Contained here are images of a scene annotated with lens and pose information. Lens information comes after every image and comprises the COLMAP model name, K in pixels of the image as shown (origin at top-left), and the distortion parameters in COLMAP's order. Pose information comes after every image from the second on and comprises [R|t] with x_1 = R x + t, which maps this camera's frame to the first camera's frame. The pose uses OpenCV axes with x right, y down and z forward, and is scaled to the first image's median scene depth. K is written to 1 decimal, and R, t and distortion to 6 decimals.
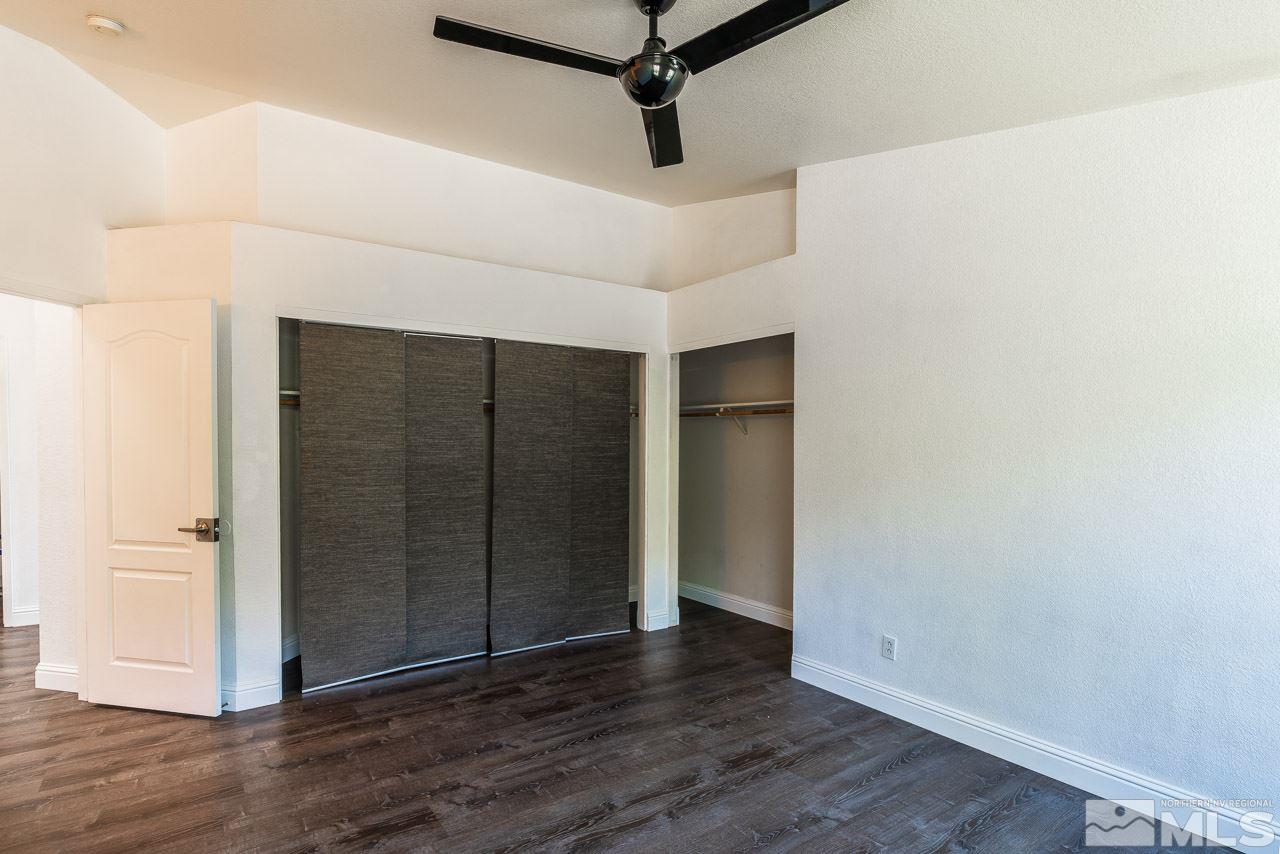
lens RADIAL K [[659.3, 0, 623.7], [0, 659.3, 449.7], [0, 0, 1]] dist [-0.000158, -0.000118]
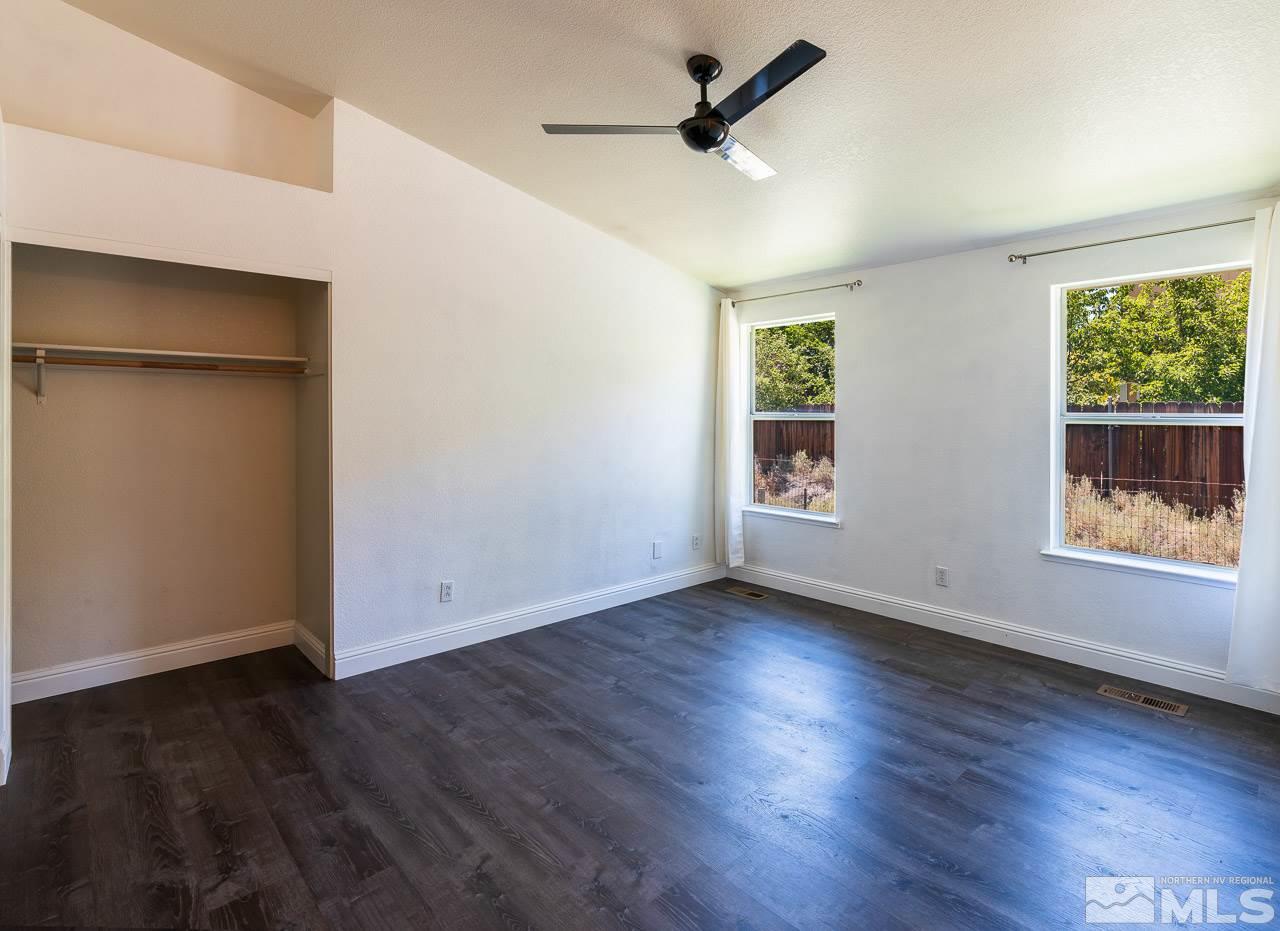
lens RADIAL K [[621.9, 0, 685.7], [0, 621.9, 413.8], [0, 0, 1]] dist [-0.004722, 0.000510]
pose [[-0.182442, -0.003285, 0.983211, -0.783566], [0.009739, 0.999939, 0.005148, -0.007214], [-0.983168, 0.010515, -0.182399, 0.861382]]
